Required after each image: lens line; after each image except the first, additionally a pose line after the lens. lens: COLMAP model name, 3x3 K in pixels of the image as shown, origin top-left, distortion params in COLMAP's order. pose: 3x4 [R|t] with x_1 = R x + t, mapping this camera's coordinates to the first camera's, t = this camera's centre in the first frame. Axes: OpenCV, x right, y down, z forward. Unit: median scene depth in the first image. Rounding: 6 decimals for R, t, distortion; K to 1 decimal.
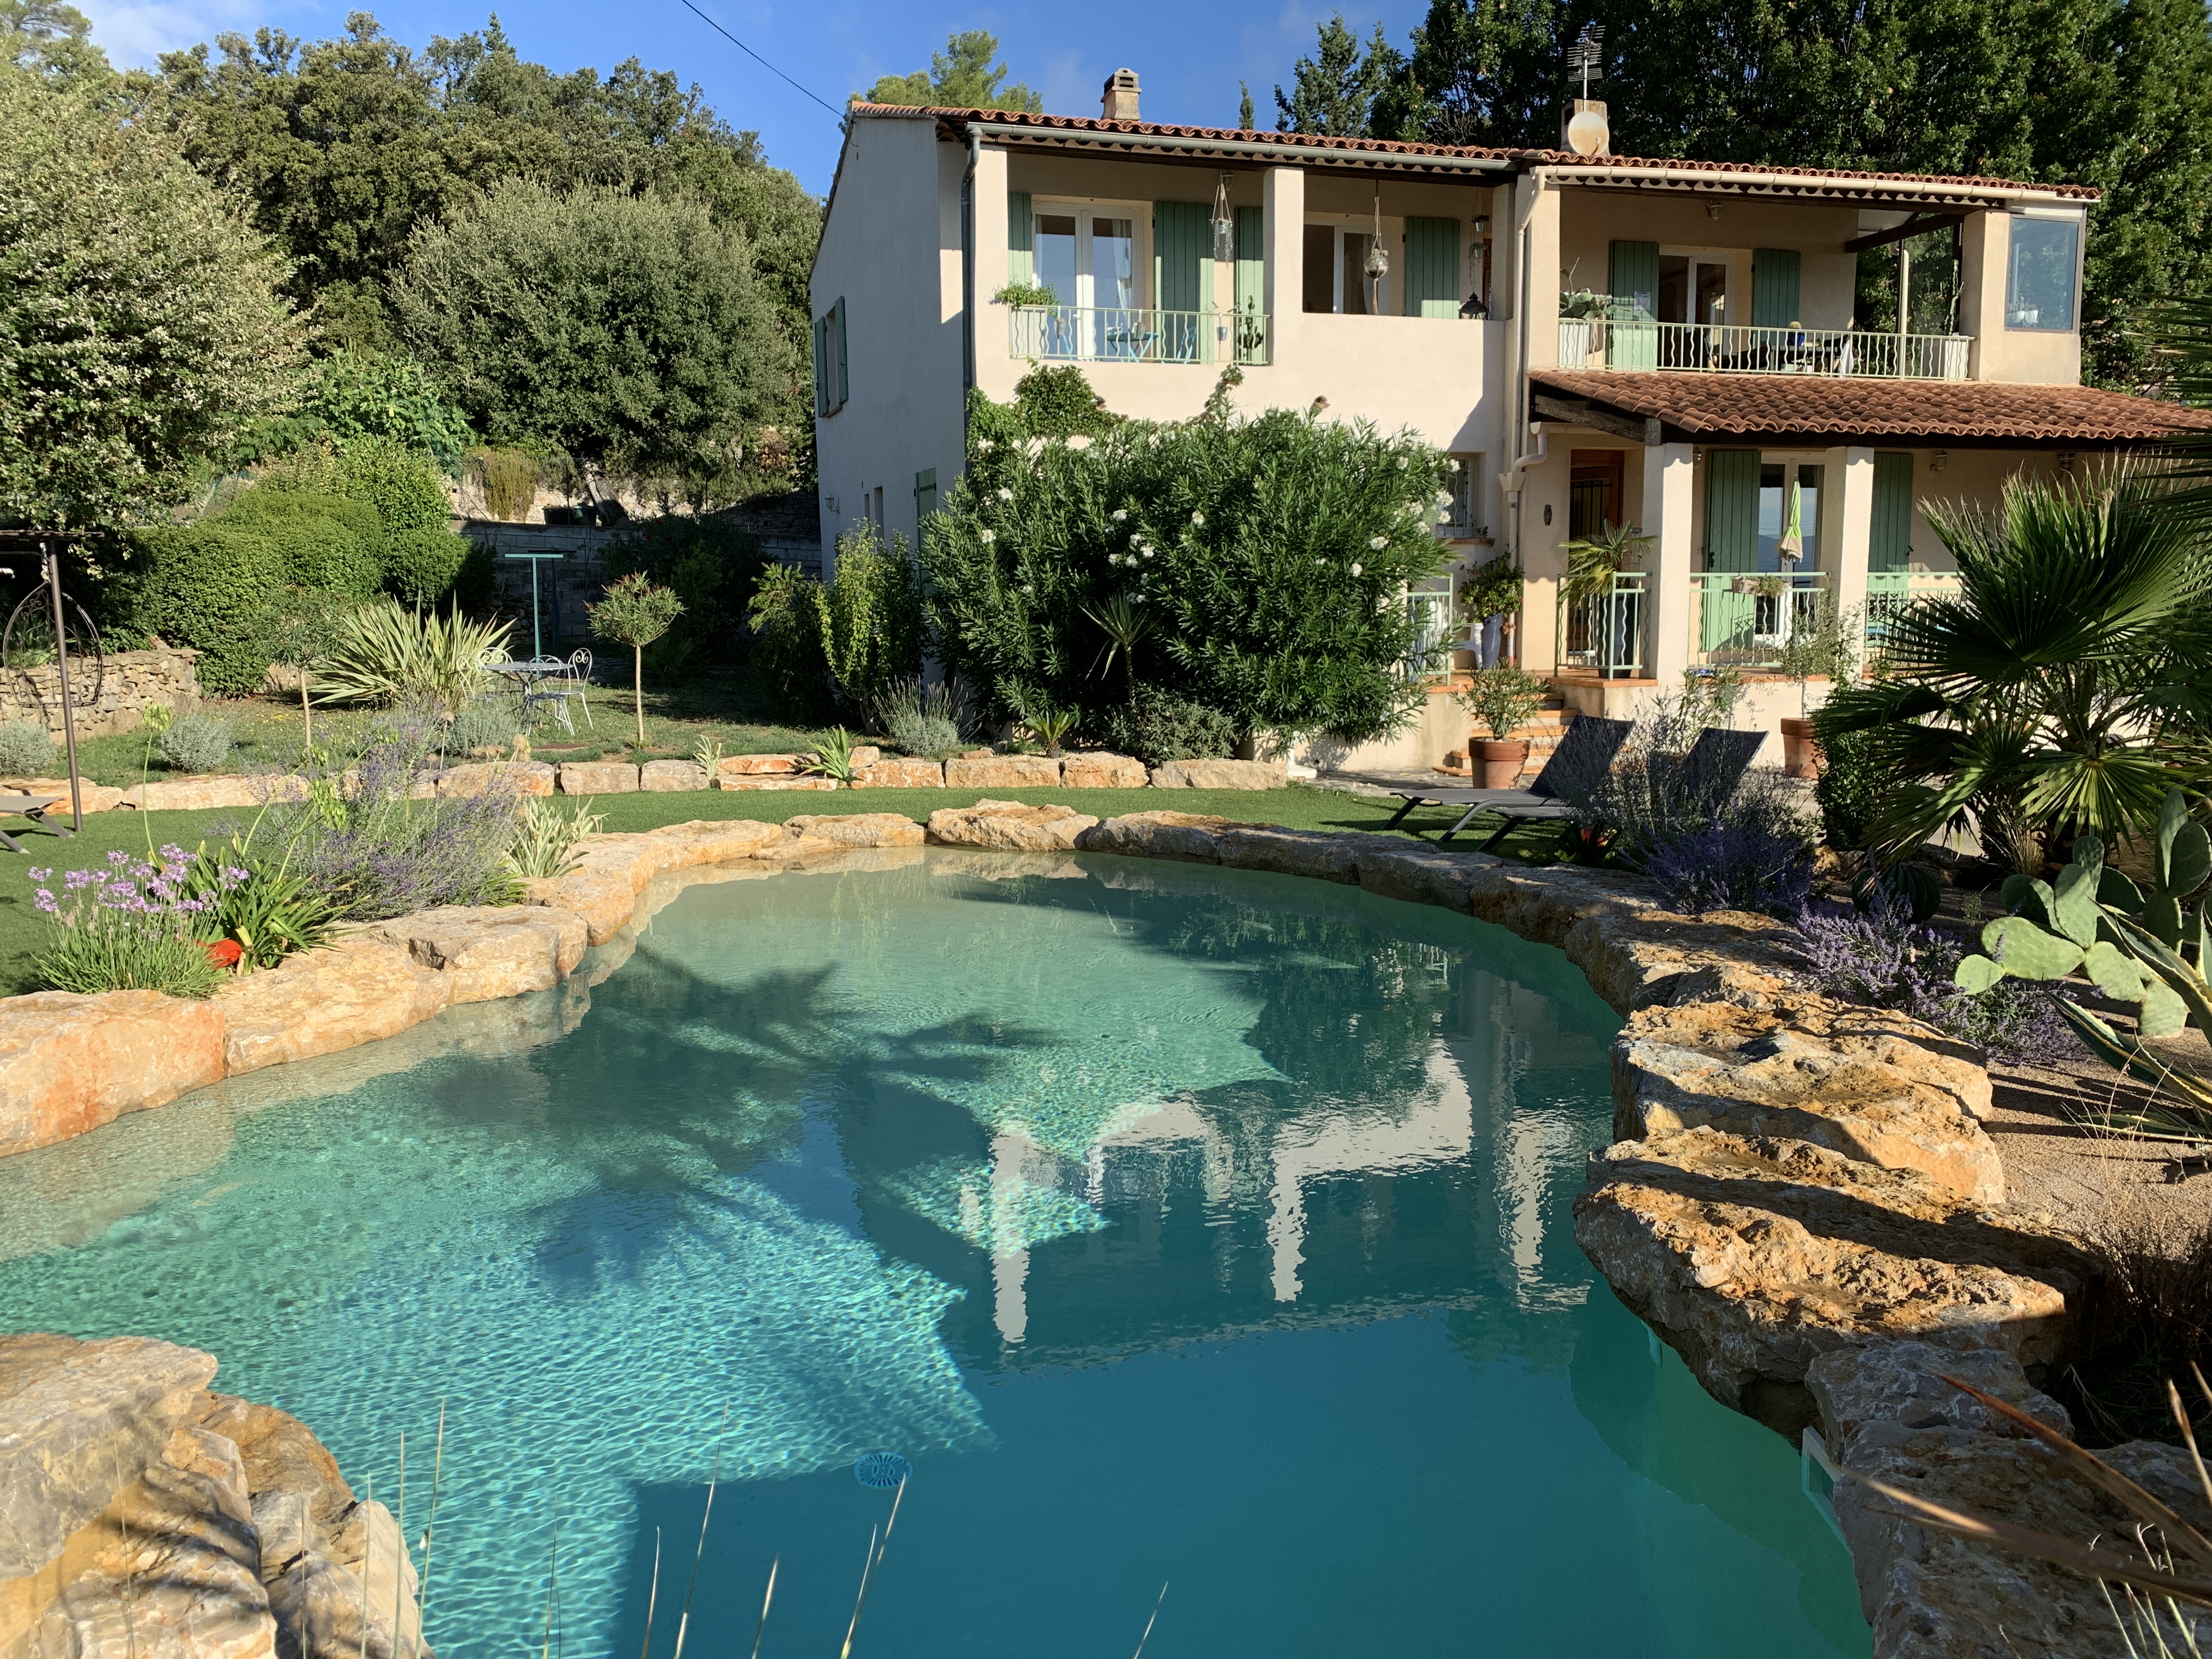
lens RADIAL K [[1640.1, 0, 1106.0], [0, 1640.1, 829.5], [0, 0, 1]] dist [0.070414, -0.068392]
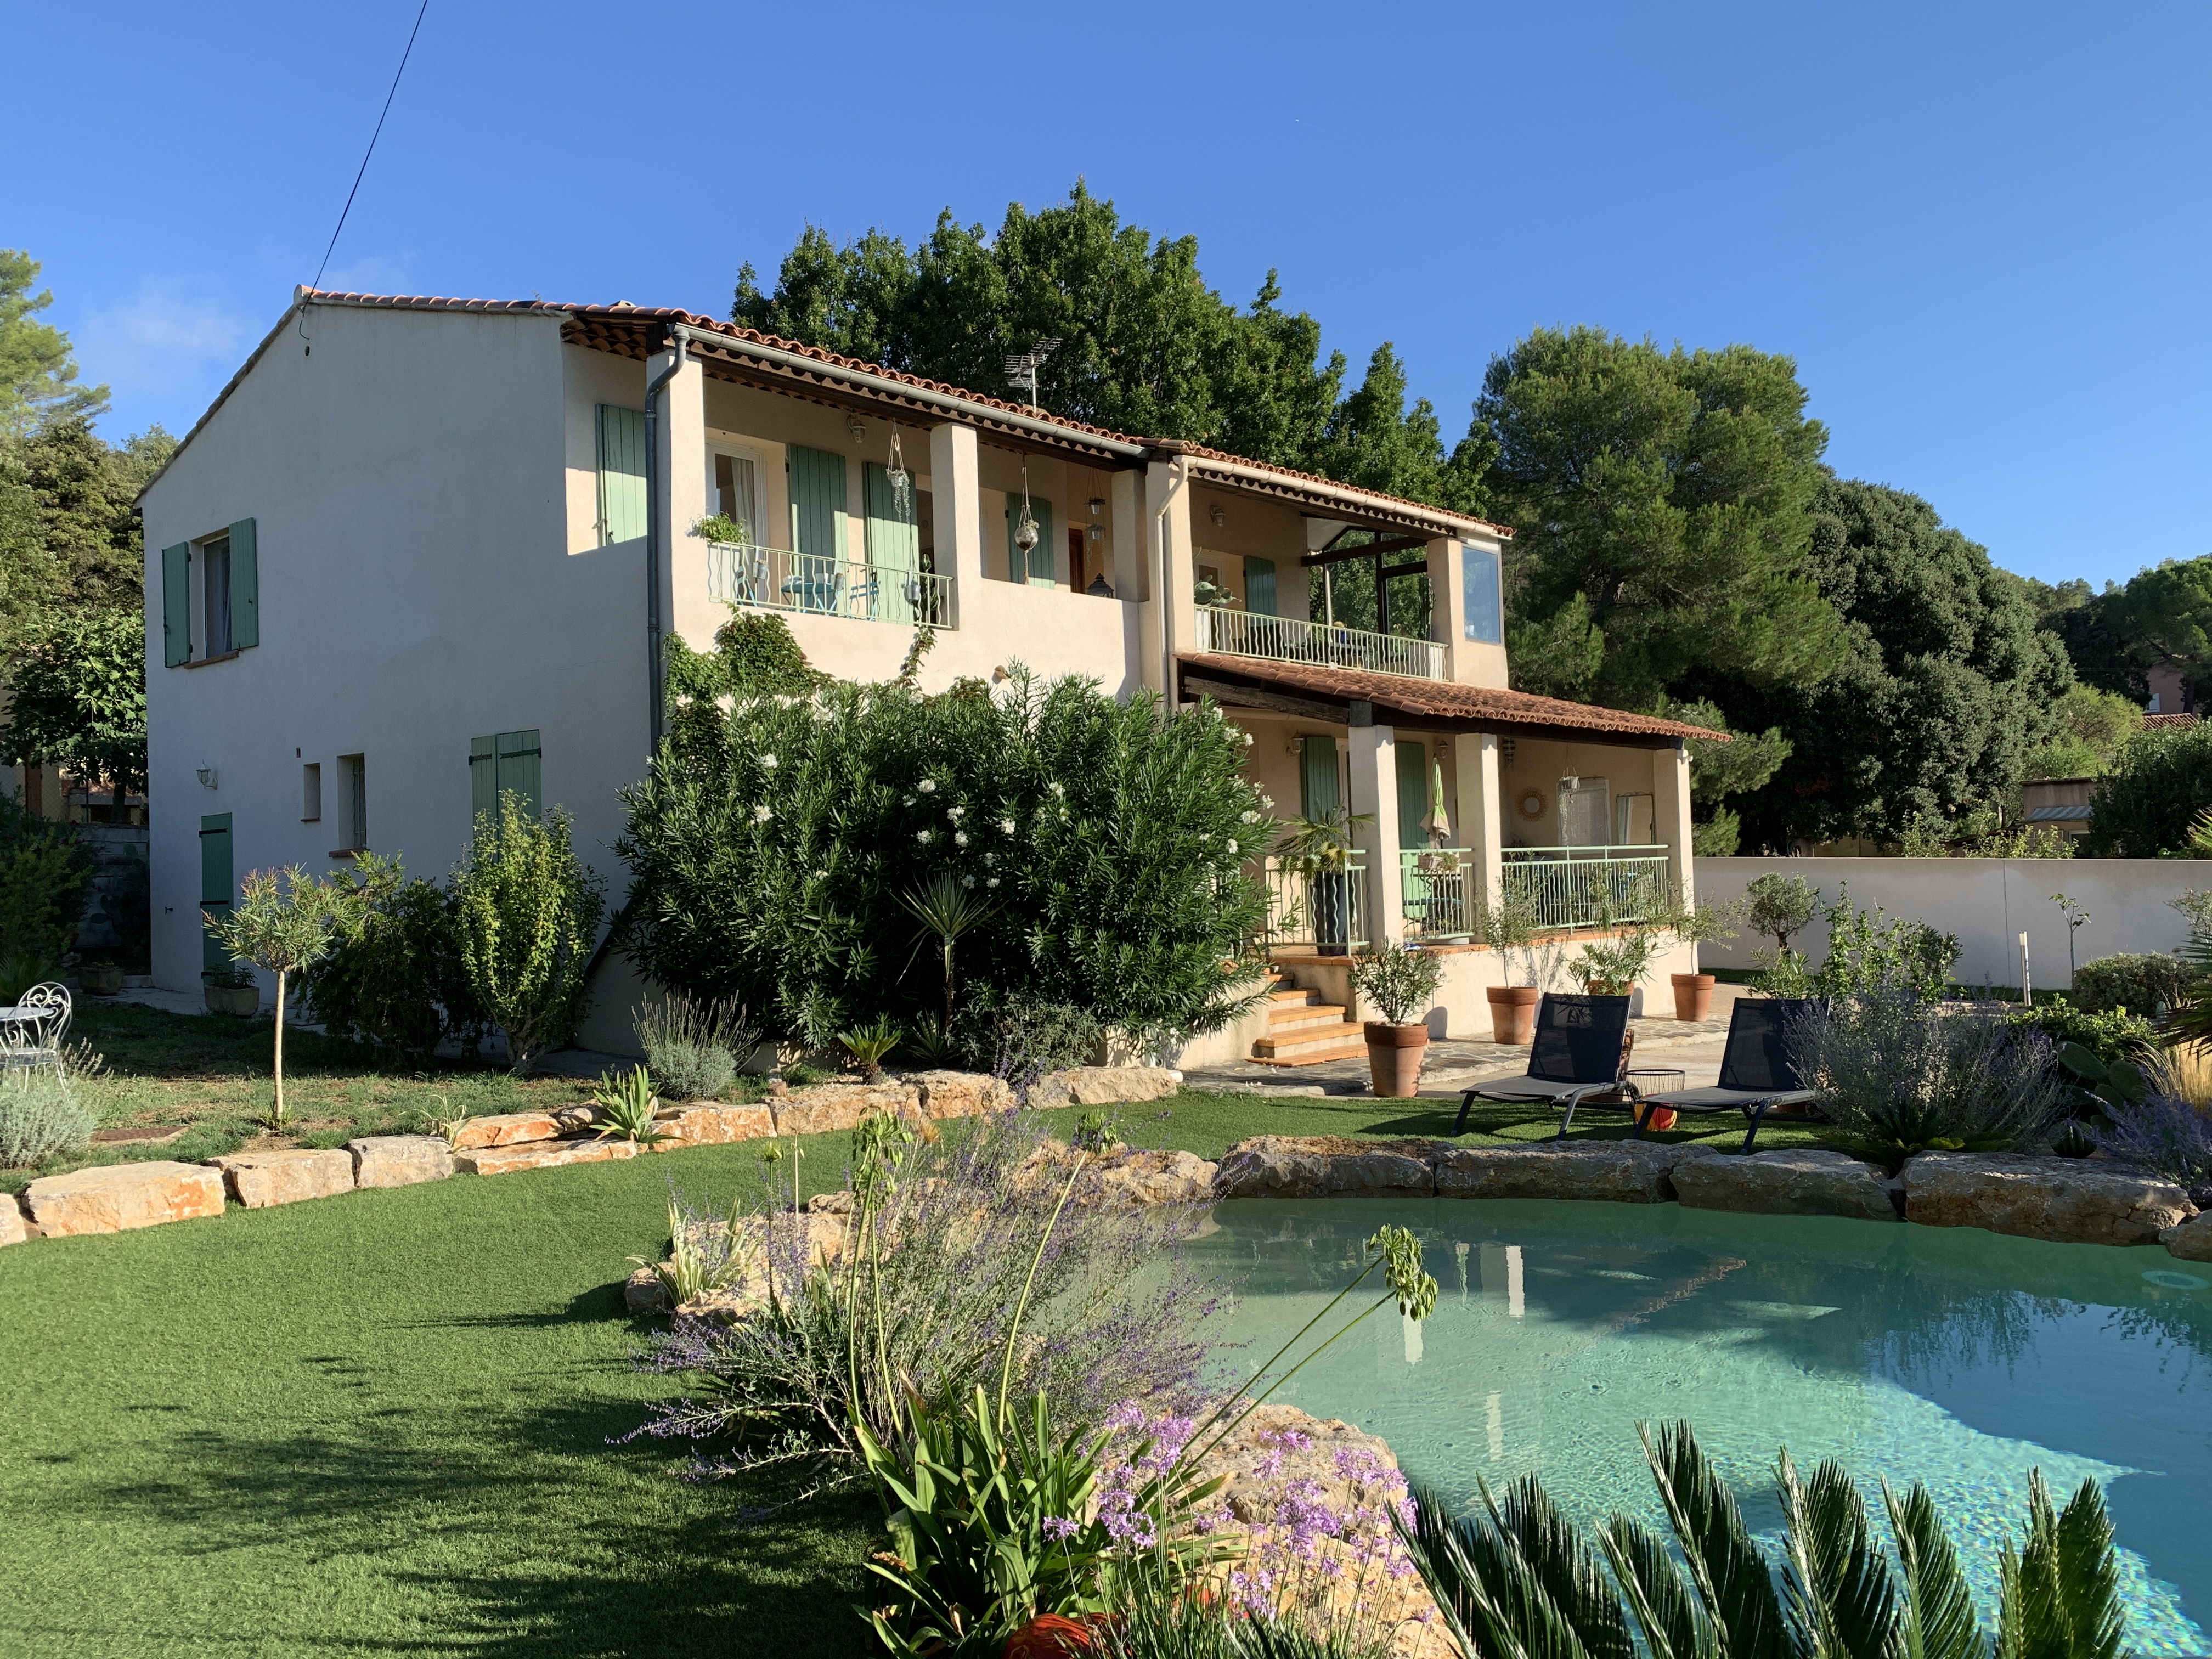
lens RADIAL K [[1648.4, 0, 1106.0], [0, 1648.4, 829.5], [0, 0, 1]] dist [0.191336, -0.347267]
pose [[0.867476, -0.005298, 0.497452, -0.298034], [0.091554, 0.984564, -0.149170, -0.030582], [-0.488983, 0.174945, 0.854570, 0.208715]]
